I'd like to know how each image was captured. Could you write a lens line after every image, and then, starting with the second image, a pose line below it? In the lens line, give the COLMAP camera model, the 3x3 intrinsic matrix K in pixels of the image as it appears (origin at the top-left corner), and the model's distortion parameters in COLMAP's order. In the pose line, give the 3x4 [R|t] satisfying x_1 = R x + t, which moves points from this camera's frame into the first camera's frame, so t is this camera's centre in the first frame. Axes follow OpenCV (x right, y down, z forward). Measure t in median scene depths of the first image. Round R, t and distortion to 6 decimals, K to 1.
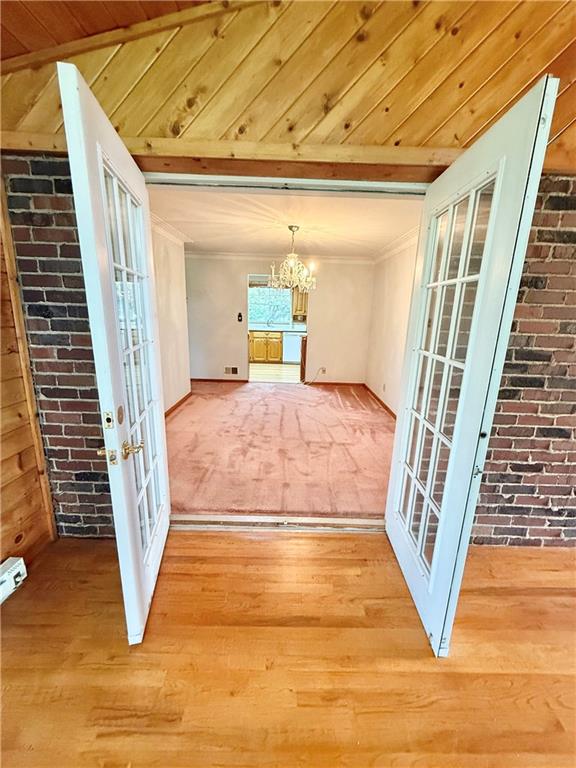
lens RADIAL K [[307.9, 0, 290.0], [0, 307.9, 383.9], [0, 0, 1]] dist [-0.000705, 0.000173]
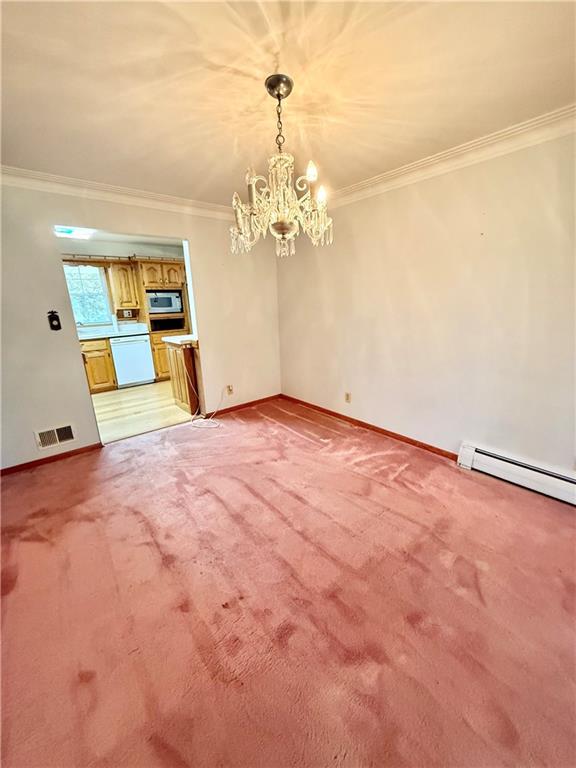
lens RADIAL K [[307.9, 0, 289.0], [0, 307.9, 382.1], [0, 0, 1]] dist [-0.000705, 0.000173]
pose [[0.767297, -0.217653, 0.603226, -0.188233], [0.200944, 0.974873, 0.096150, -0.099103], [-0.608996, 0.047438, 0.791753, 0.418252]]
